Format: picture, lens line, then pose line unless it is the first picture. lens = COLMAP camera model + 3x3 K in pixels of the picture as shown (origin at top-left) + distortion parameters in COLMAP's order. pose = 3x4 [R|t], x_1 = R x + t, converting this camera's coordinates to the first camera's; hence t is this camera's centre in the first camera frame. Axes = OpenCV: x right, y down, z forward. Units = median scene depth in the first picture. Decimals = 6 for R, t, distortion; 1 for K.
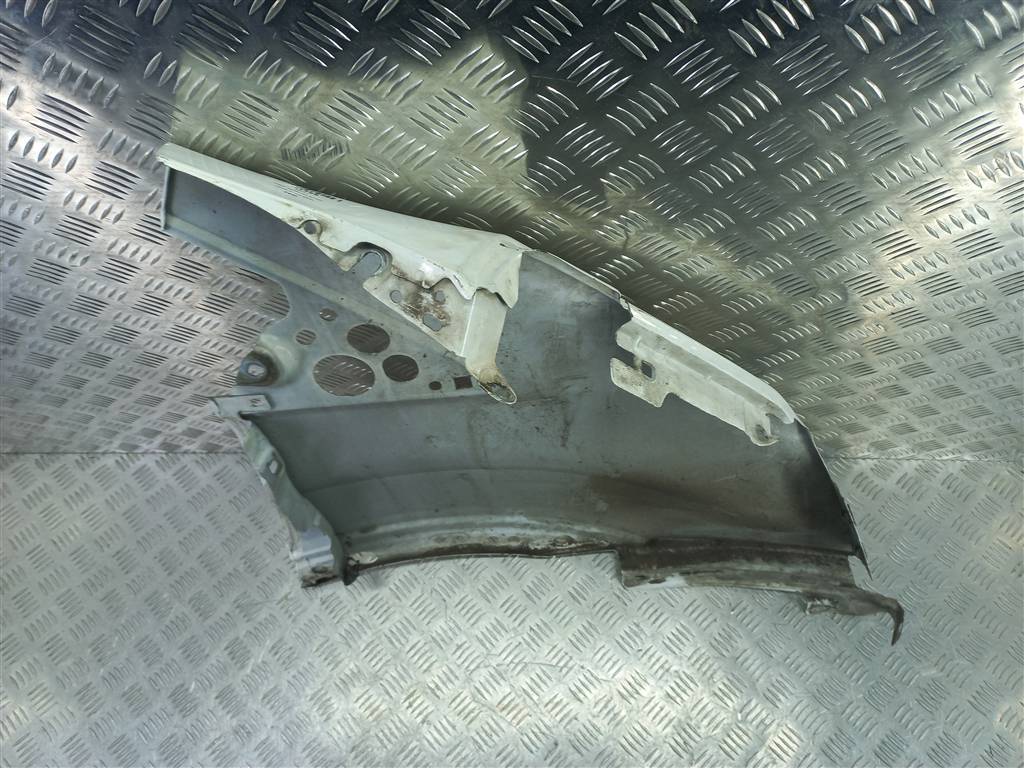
lens RADIAL K [[734.5, 0, 512.0], [0, 734.5, 384.0], [0, 0, 1]] dist [0.011566, 0.030263]
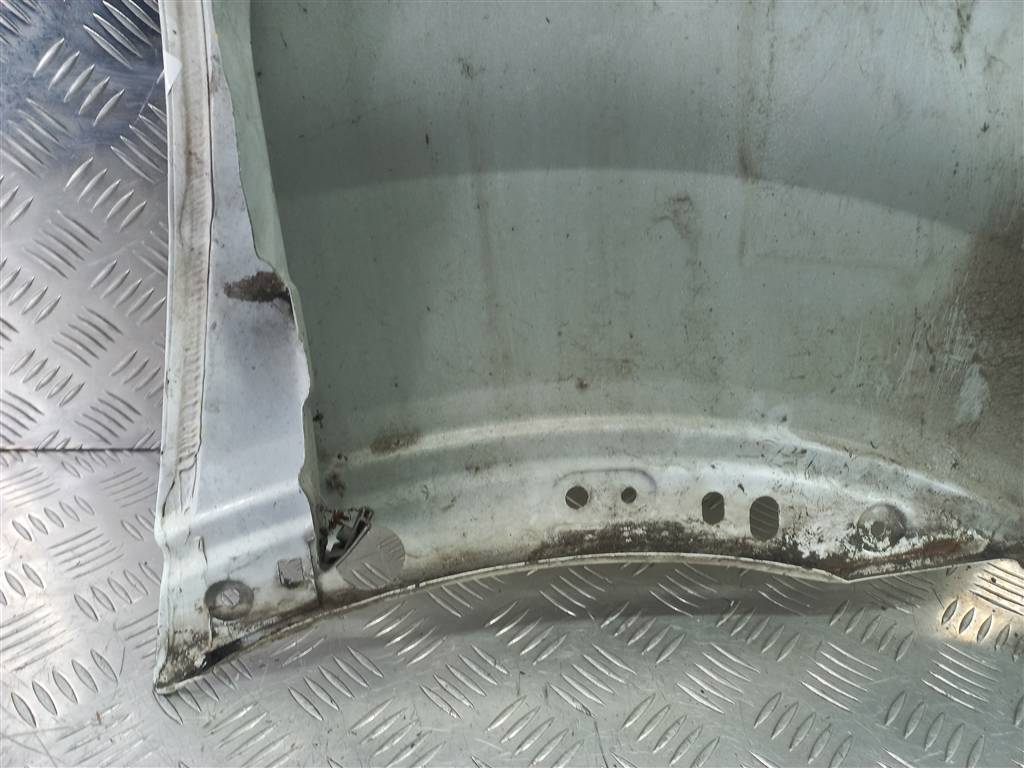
lens RADIAL K [[734.5, 0, 512.0], [0, 734.5, 384.0], [0, 0, 1]] dist [0.011566, 0.030263]
pose [[0.995128, 0.038845, 0.090614, -0.171109], [0.023620, 0.798403, -0.601660, 0.396775], [-0.095718, 0.600870, 0.793596, 0.676320]]
